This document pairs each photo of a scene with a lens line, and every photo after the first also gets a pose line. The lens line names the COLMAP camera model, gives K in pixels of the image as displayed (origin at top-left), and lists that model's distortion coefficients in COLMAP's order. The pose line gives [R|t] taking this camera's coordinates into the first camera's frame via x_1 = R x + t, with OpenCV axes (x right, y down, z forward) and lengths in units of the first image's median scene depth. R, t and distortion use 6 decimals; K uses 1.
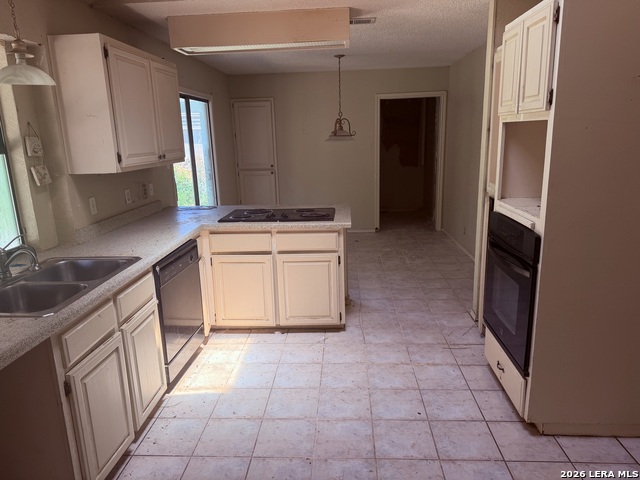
lens RADIAL K [[450.0, 0, 321.4], [0, 450.0, 240.8], [0, 0, 1]] dist [0.007229, -0.006315]
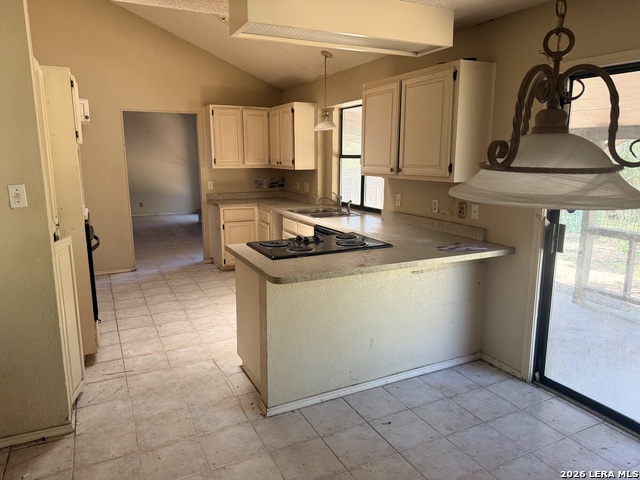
lens RADIAL K [[450.0, 0, 322.8], [0, 450.0, 237.2], [0, 0, 1]] dist [0.007229, -0.006315]
pose [[-0.867163, 0.128072, -0.481276, 0.347568], [-0.091008, 0.909346, 0.405964, -0.478024], [0.489639, 0.395837, -0.776896, 1.870840]]
